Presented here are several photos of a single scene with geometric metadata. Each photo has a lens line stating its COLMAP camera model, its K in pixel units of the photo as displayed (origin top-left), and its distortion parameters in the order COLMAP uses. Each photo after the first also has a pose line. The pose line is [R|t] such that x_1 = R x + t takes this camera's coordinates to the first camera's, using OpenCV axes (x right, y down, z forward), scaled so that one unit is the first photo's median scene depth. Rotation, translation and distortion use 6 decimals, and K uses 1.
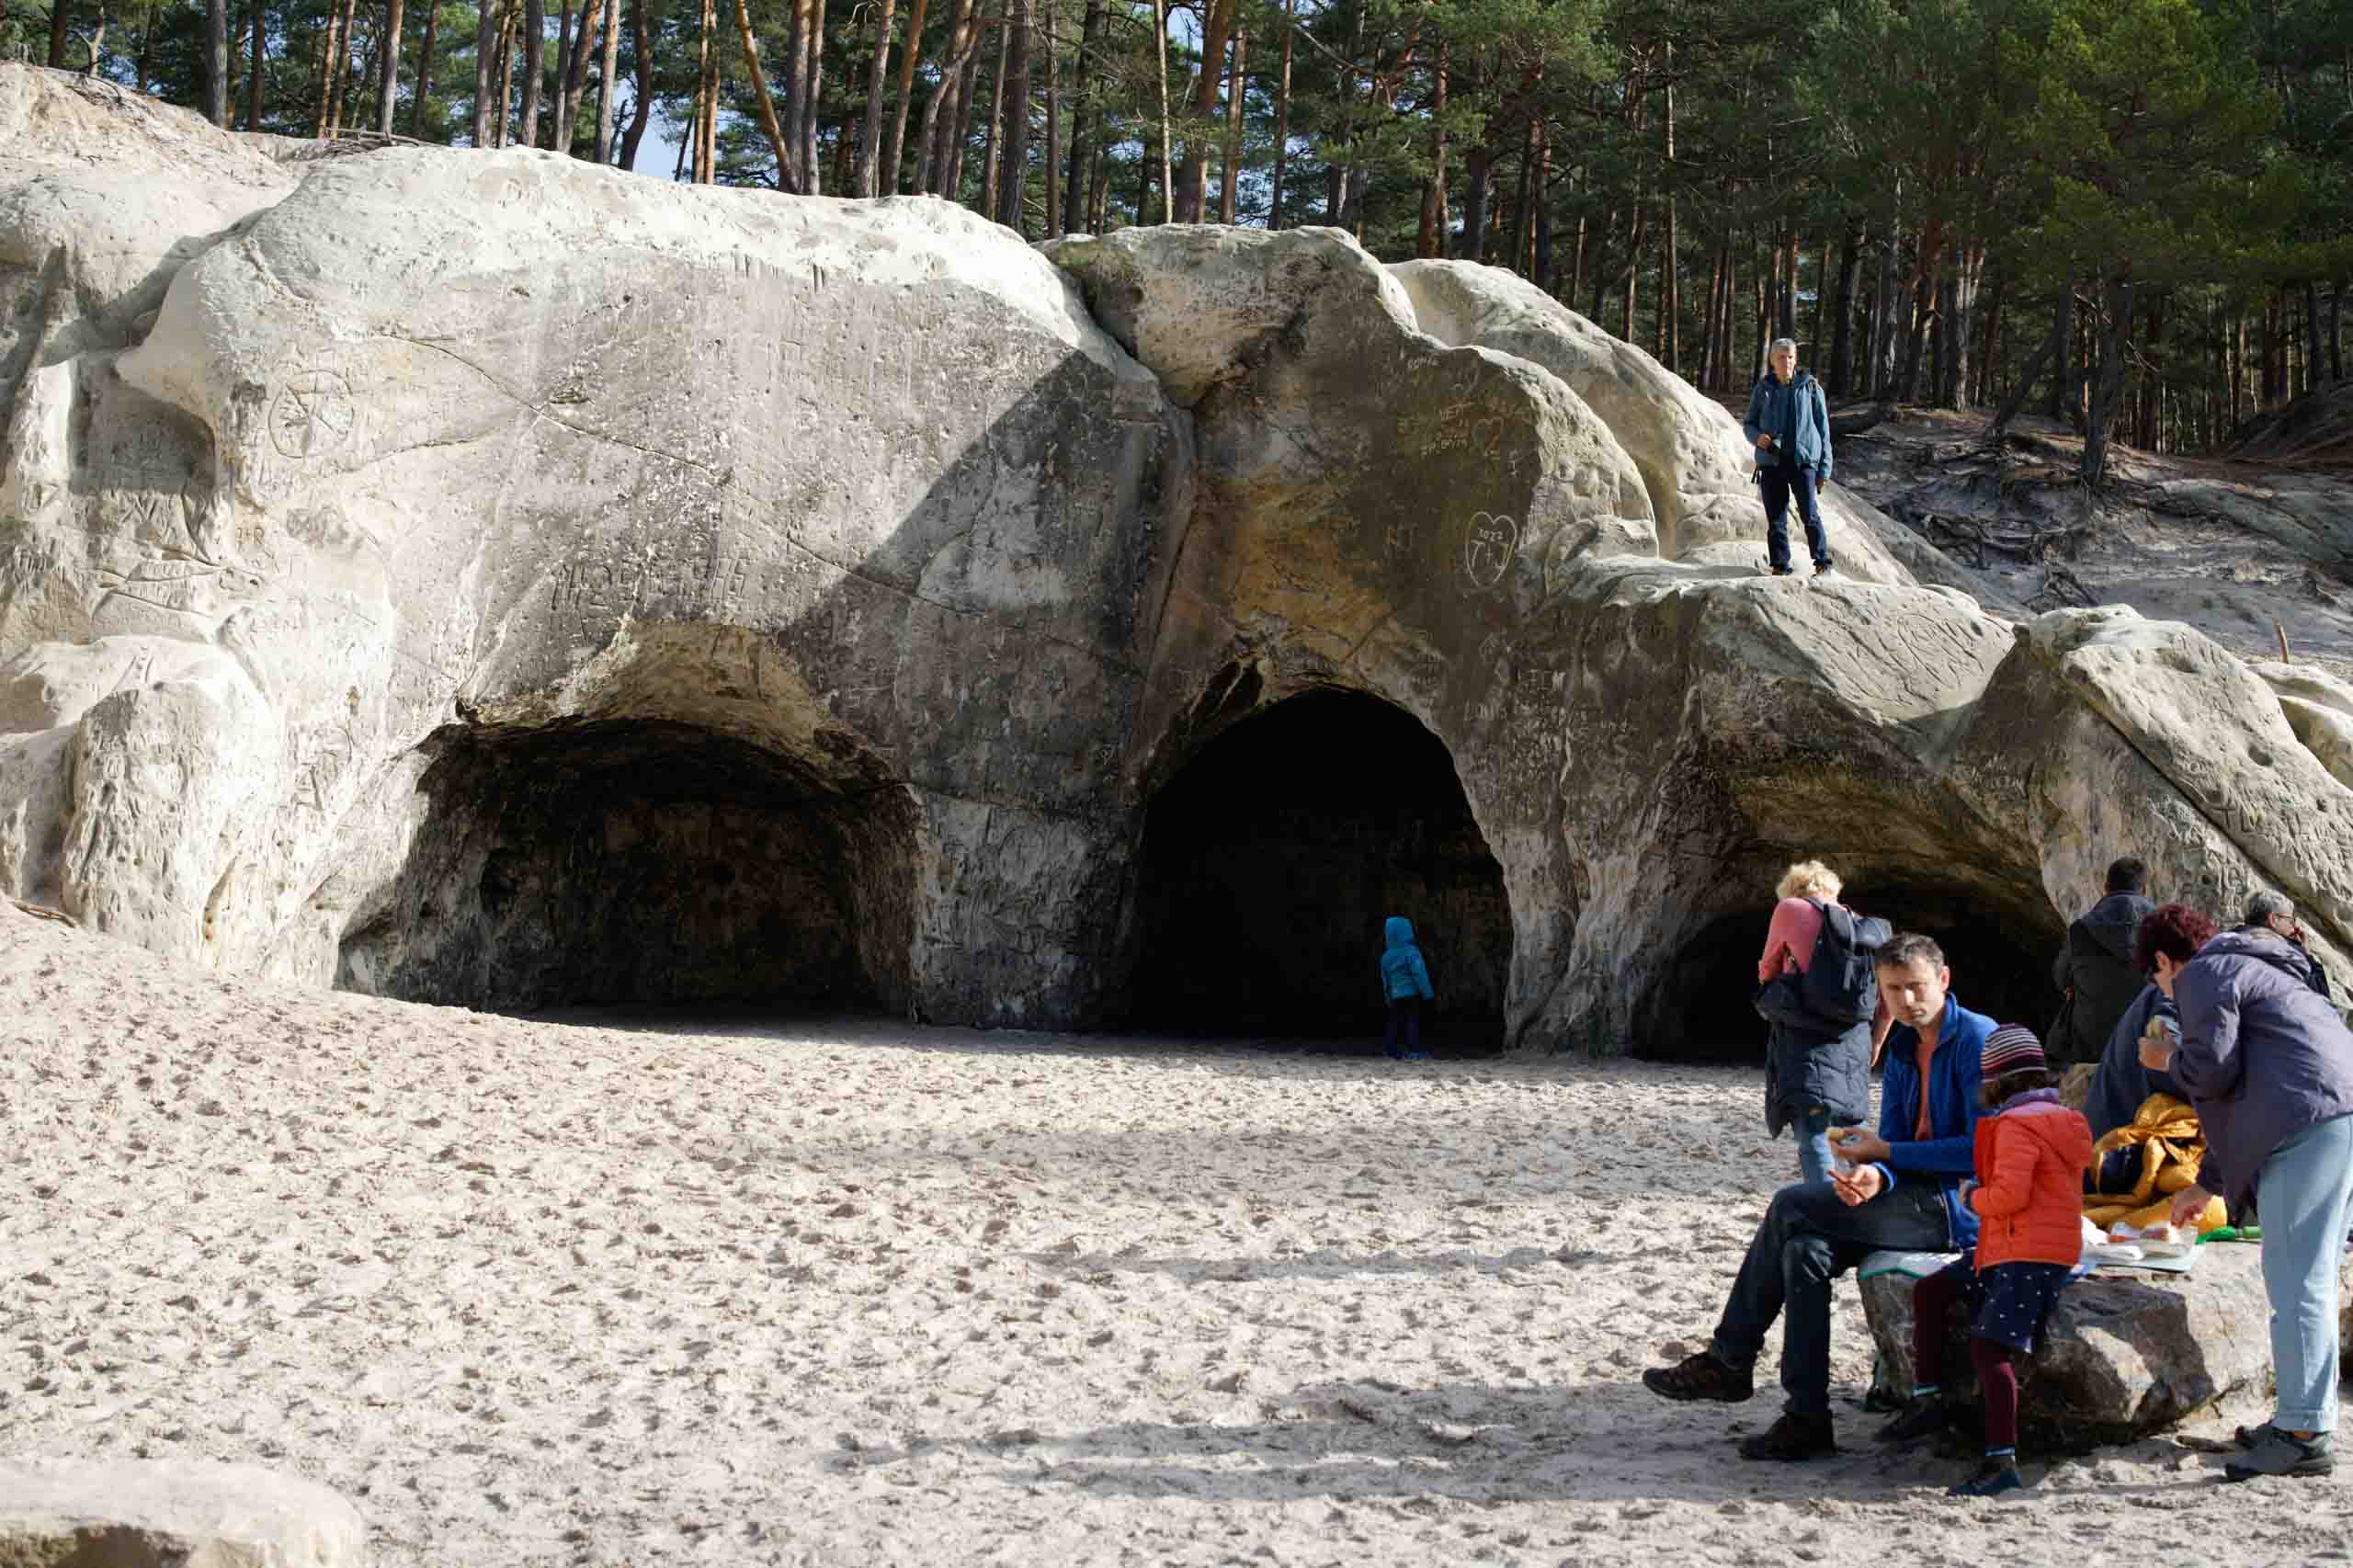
lens RADIAL K [[3515.7, 0, 1178.4], [0, 3515.7, 781.8], [0, 0, 1]] dist [-0.030876, 0.000000]
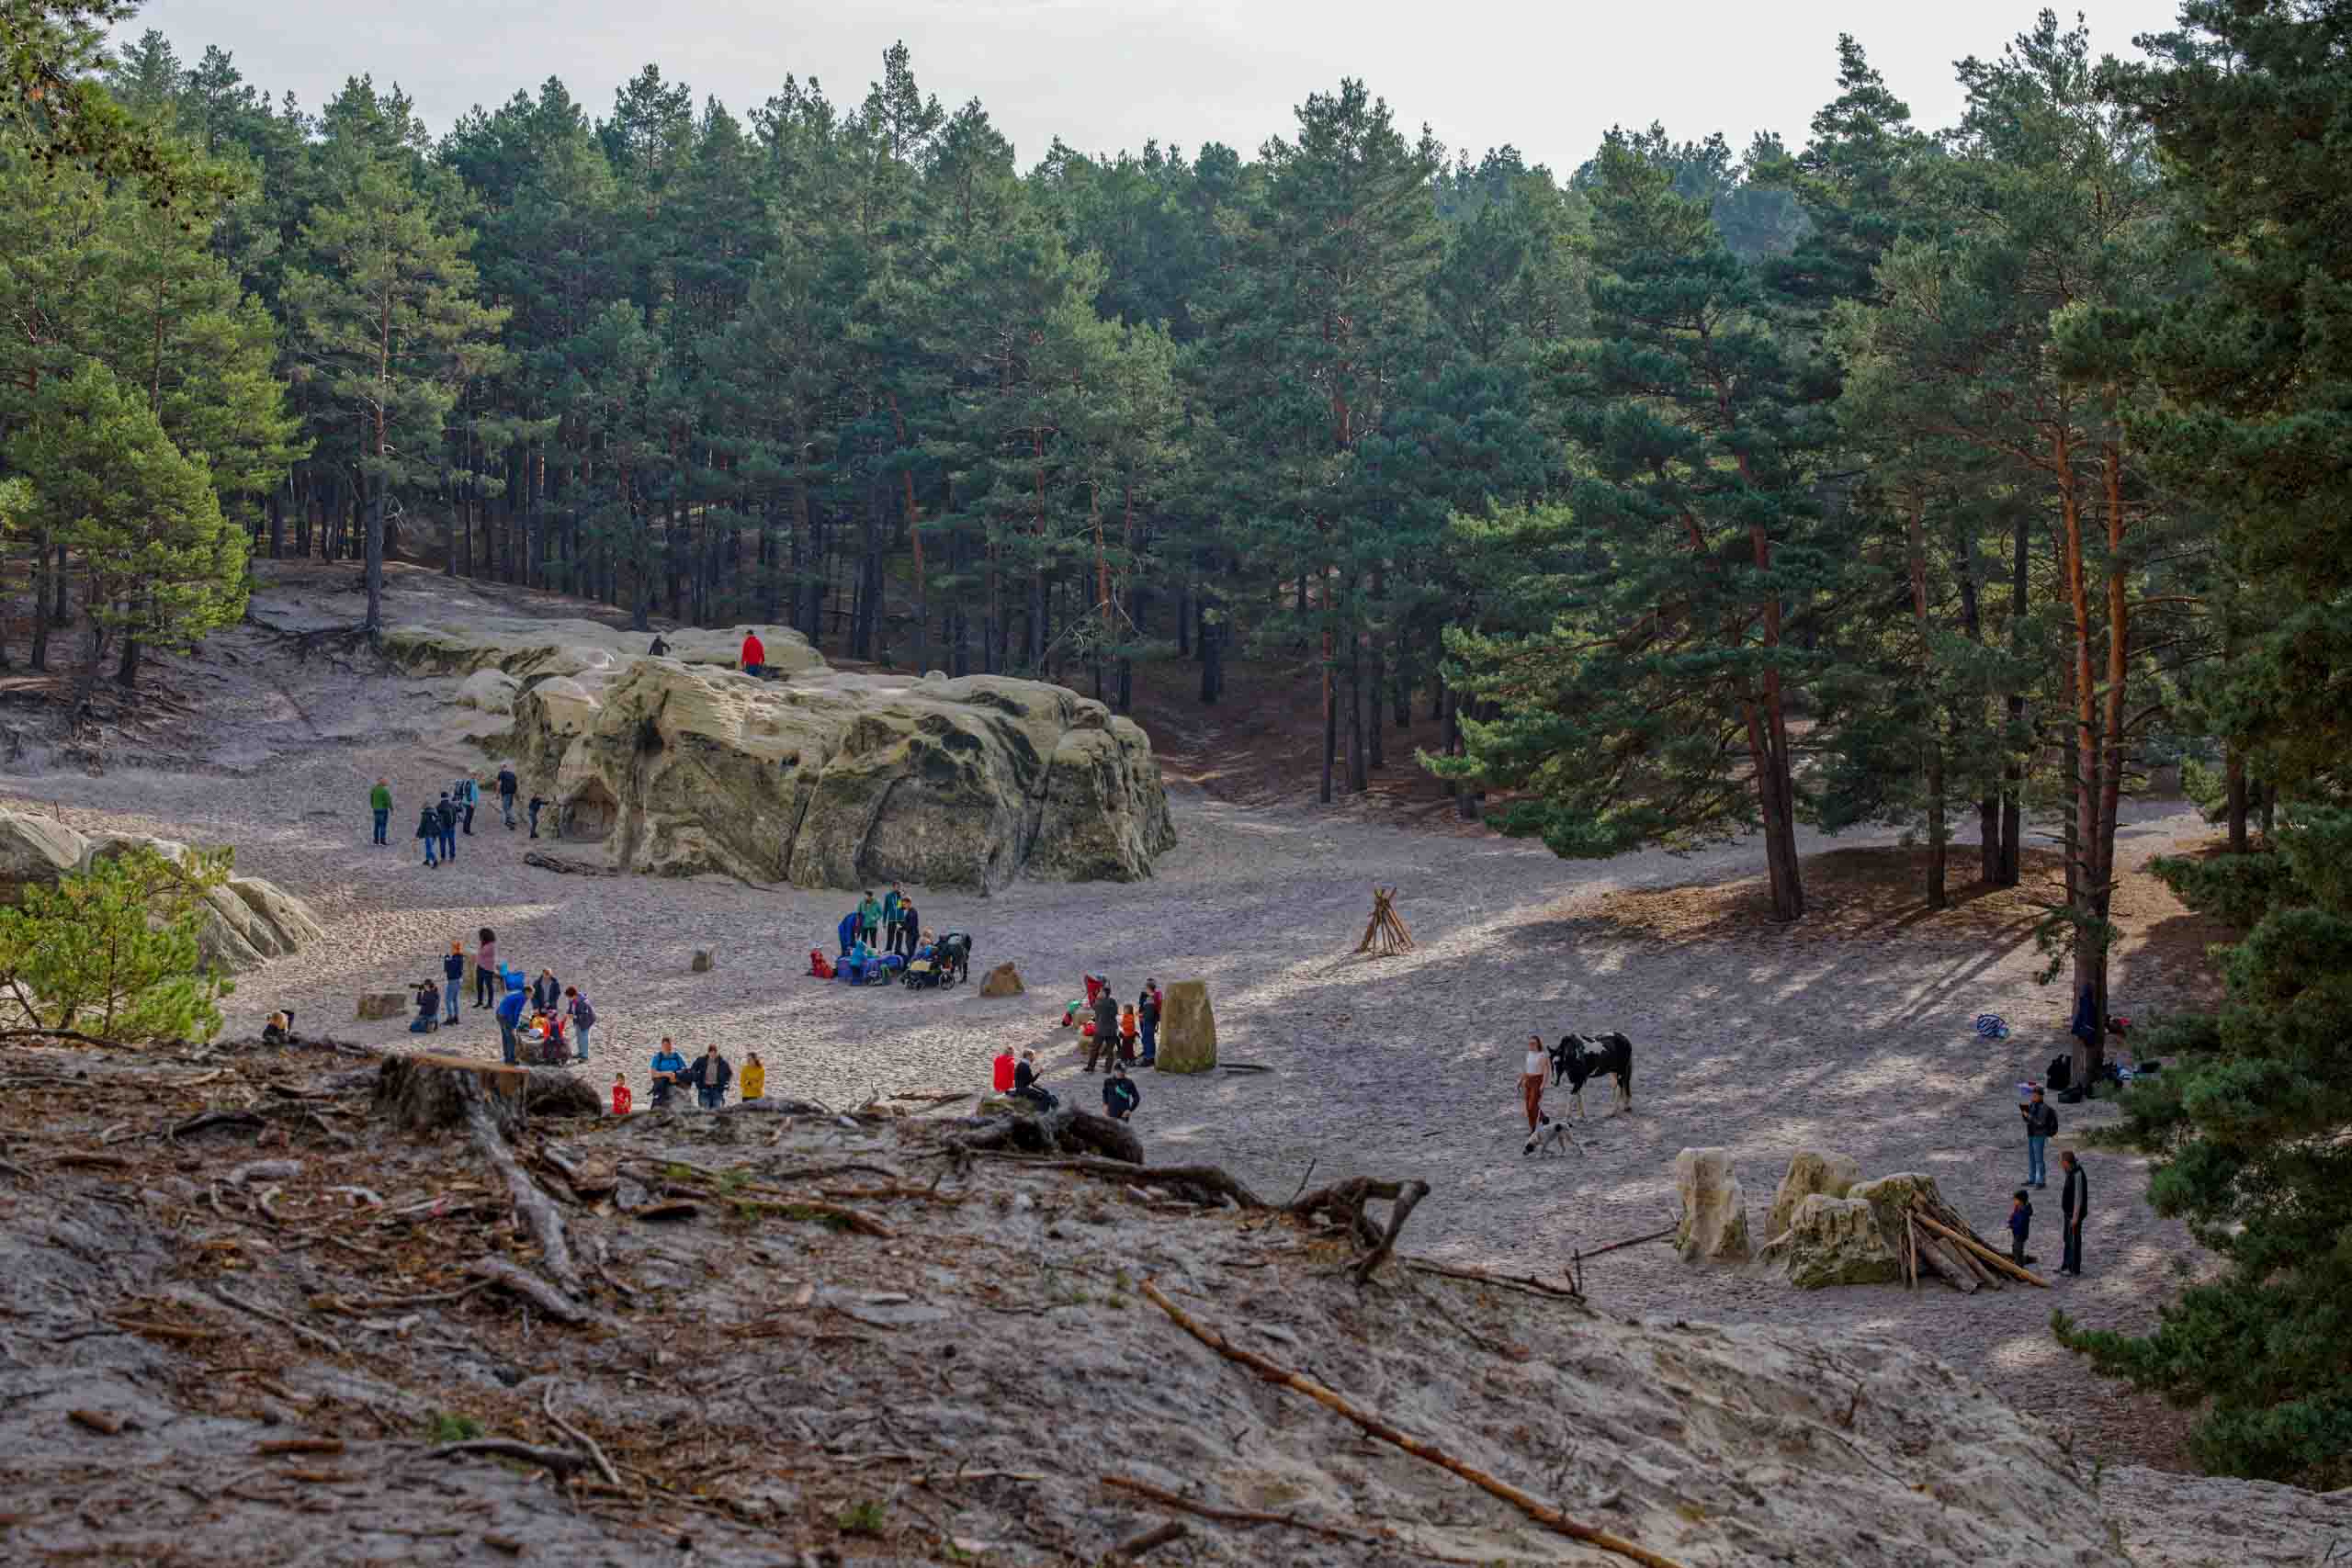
lens RADIAL K [[3513.9, 0, 1182.8], [0, 3513.9, 783.3], [0, 0, 1]] dist [-0.030876, 0.000000]
pose [[0.422053, -0.053258, 0.905006, -1.965879], [-0.054548, 0.994972, 0.083991, -0.365094], [-0.904929, -0.084815, 0.417026, -1.069259]]
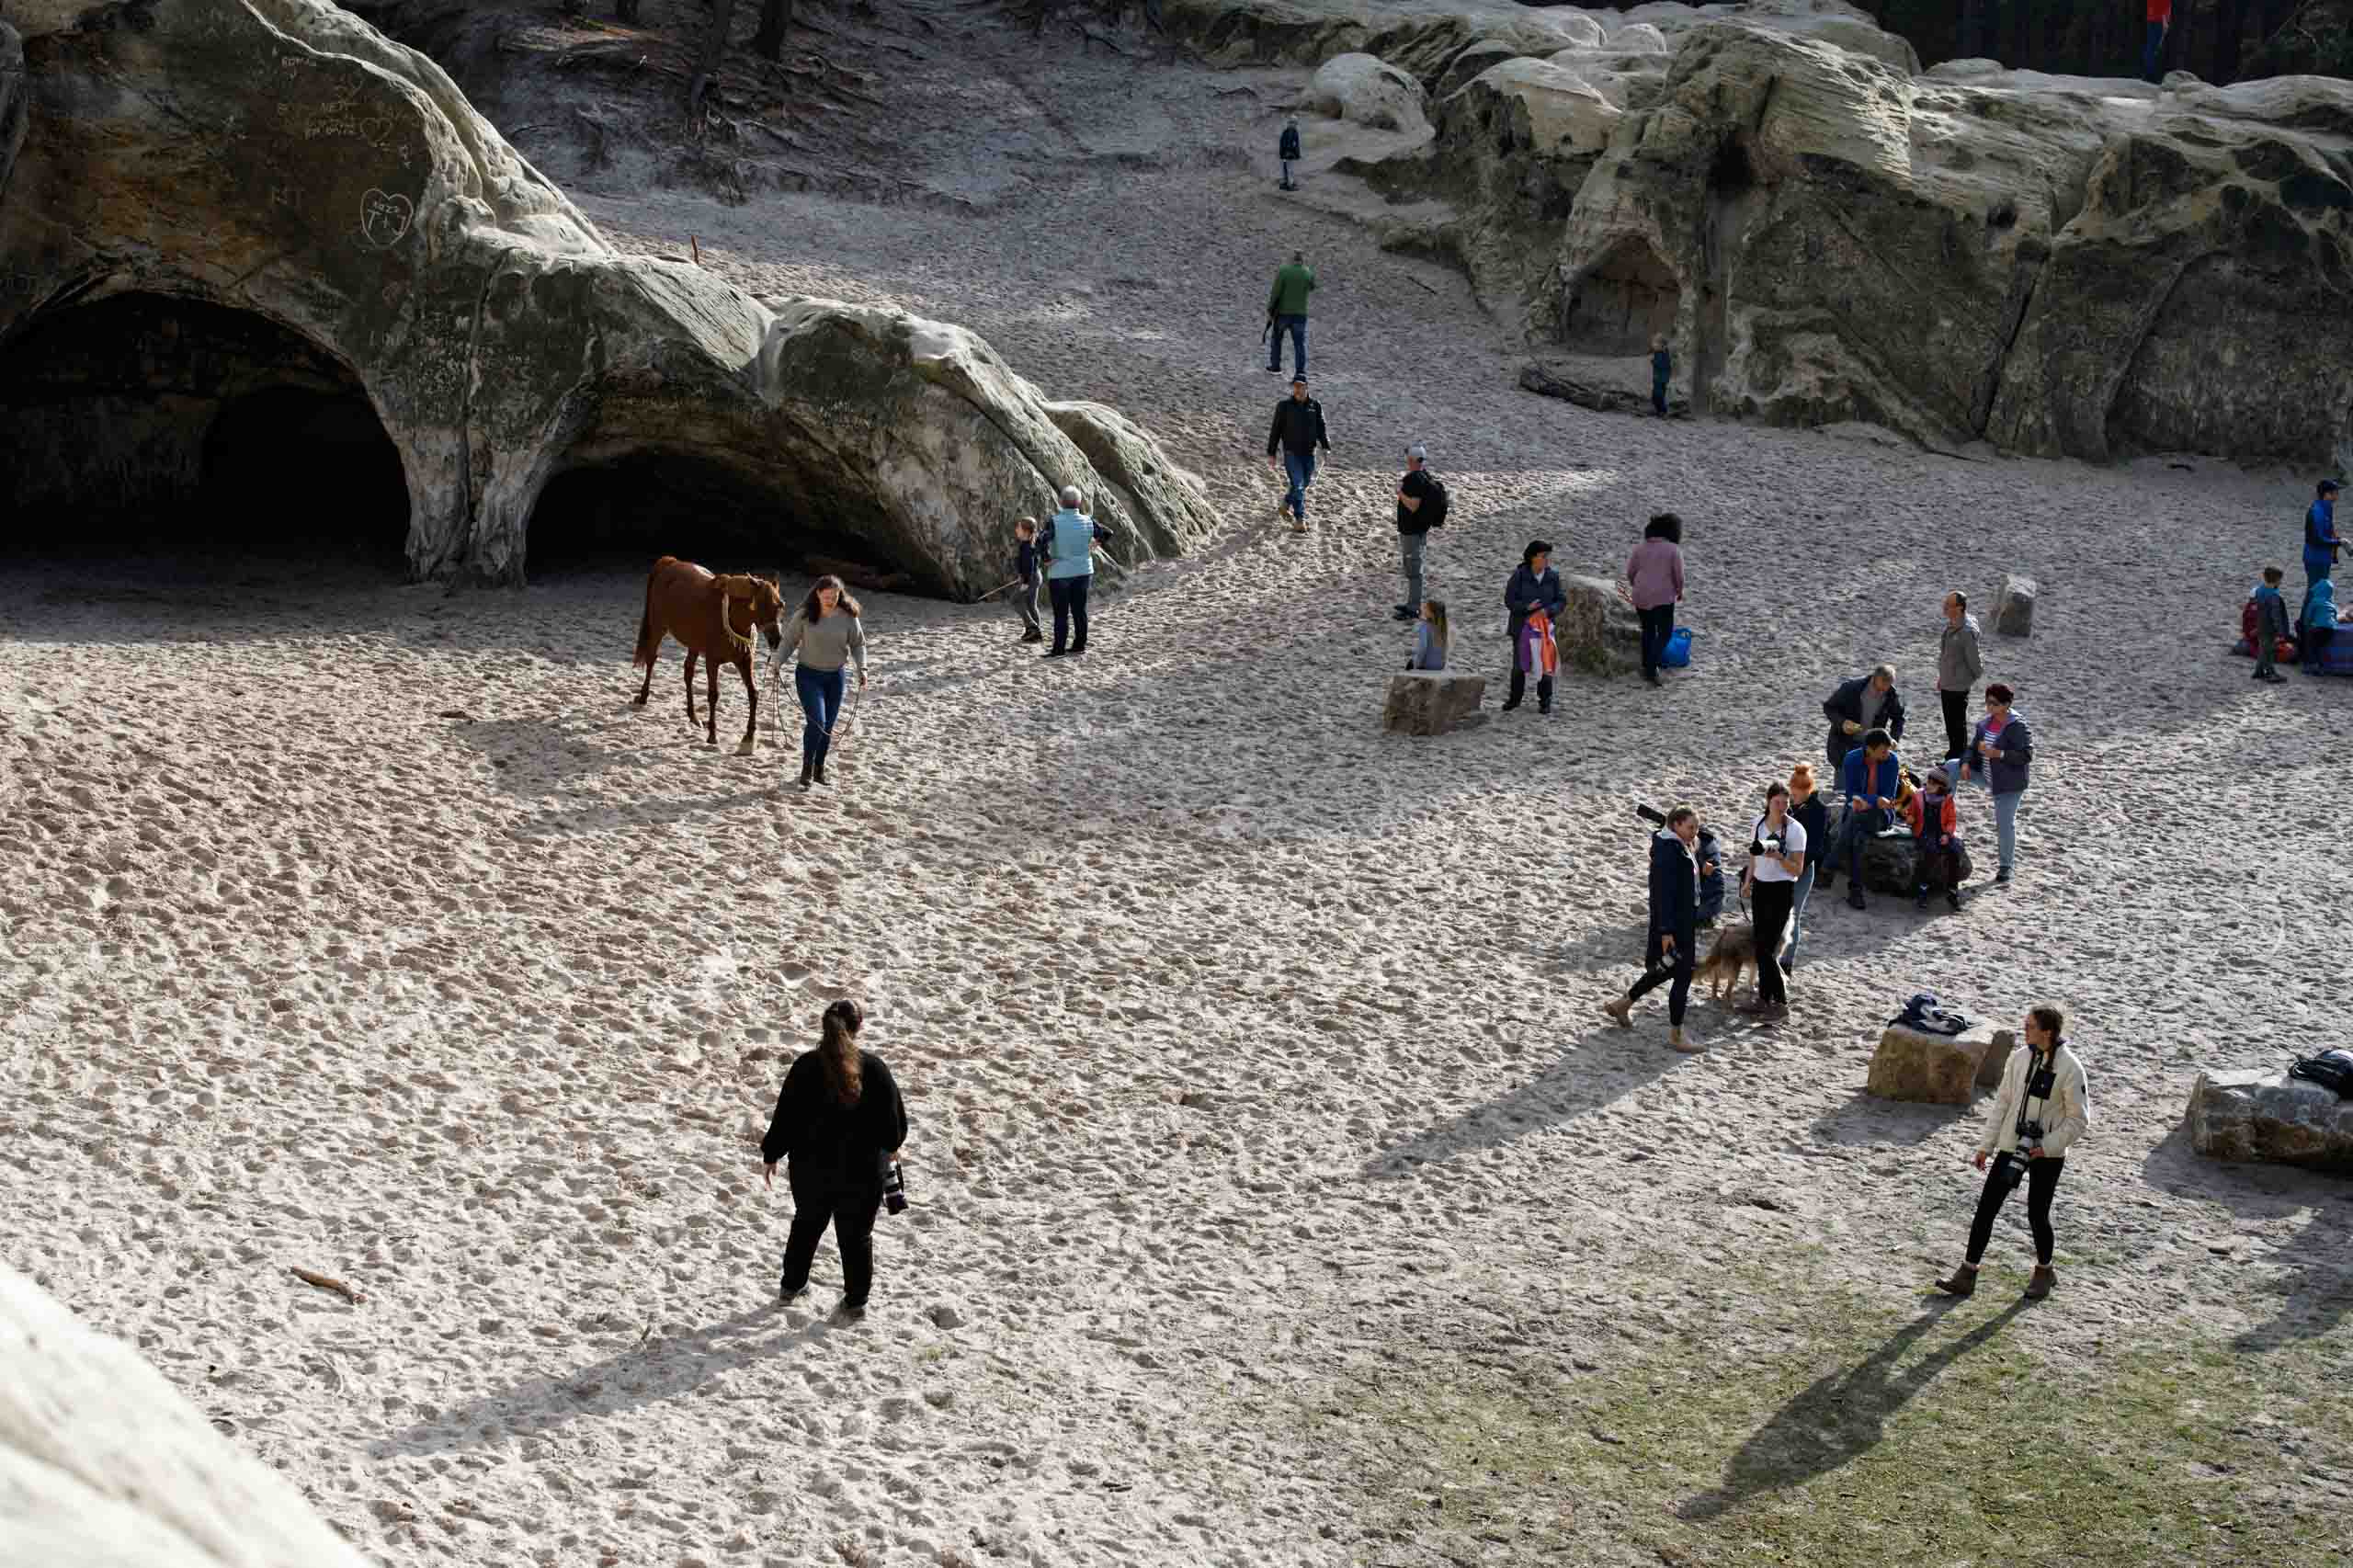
lens RADIAL K [[3515.7, 0, 1170.4], [0, 3515.7, 783.4], [0, 0, 1]] dist [-0.030876, 0.000000]
pose [[0.538427, -0.151659, 0.828913, -0.903856], [-0.079891, 0.970054, 0.229376, -0.188807], [-0.838877, -0.189725, 0.510187, 0.008885]]
